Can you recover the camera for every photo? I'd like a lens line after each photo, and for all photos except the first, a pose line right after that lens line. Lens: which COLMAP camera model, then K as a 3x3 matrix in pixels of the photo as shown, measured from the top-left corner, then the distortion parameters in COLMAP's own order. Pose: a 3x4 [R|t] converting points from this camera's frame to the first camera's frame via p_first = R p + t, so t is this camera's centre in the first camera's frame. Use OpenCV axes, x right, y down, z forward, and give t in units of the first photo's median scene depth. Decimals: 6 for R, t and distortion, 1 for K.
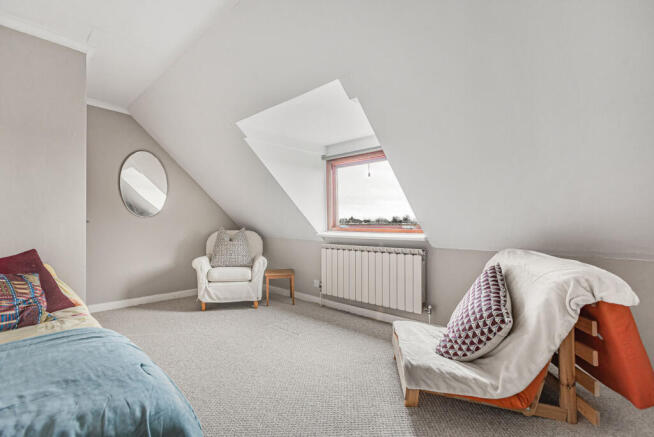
lens RADIAL K [[295.7, 0, 326.7], [0, 295.7, 218.7], [0, 0, 1]] dist [0.021030, 0.000617]
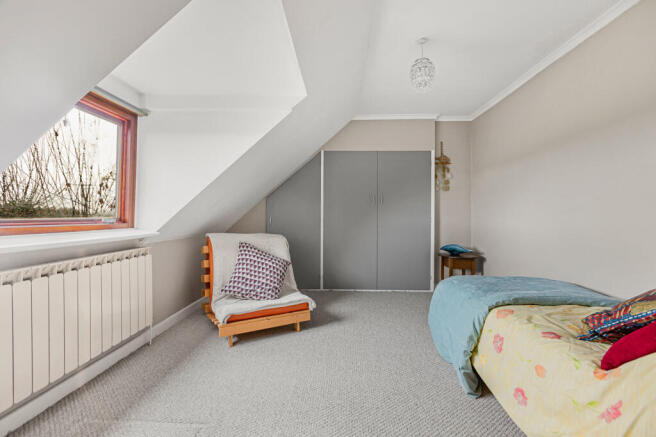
lens RADIAL K [[296.6, 0, 327.8], [0, 296.6, 219.9], [0, 0, 1]] dist [0.021030, 0.000617]
pose [[-0.628960, 0.006065, 0.777414, -0.562565], [0.001909, 0.999979, -0.006257, 0.026909], [-0.777435, -0.002452, -0.628958, 0.988927]]
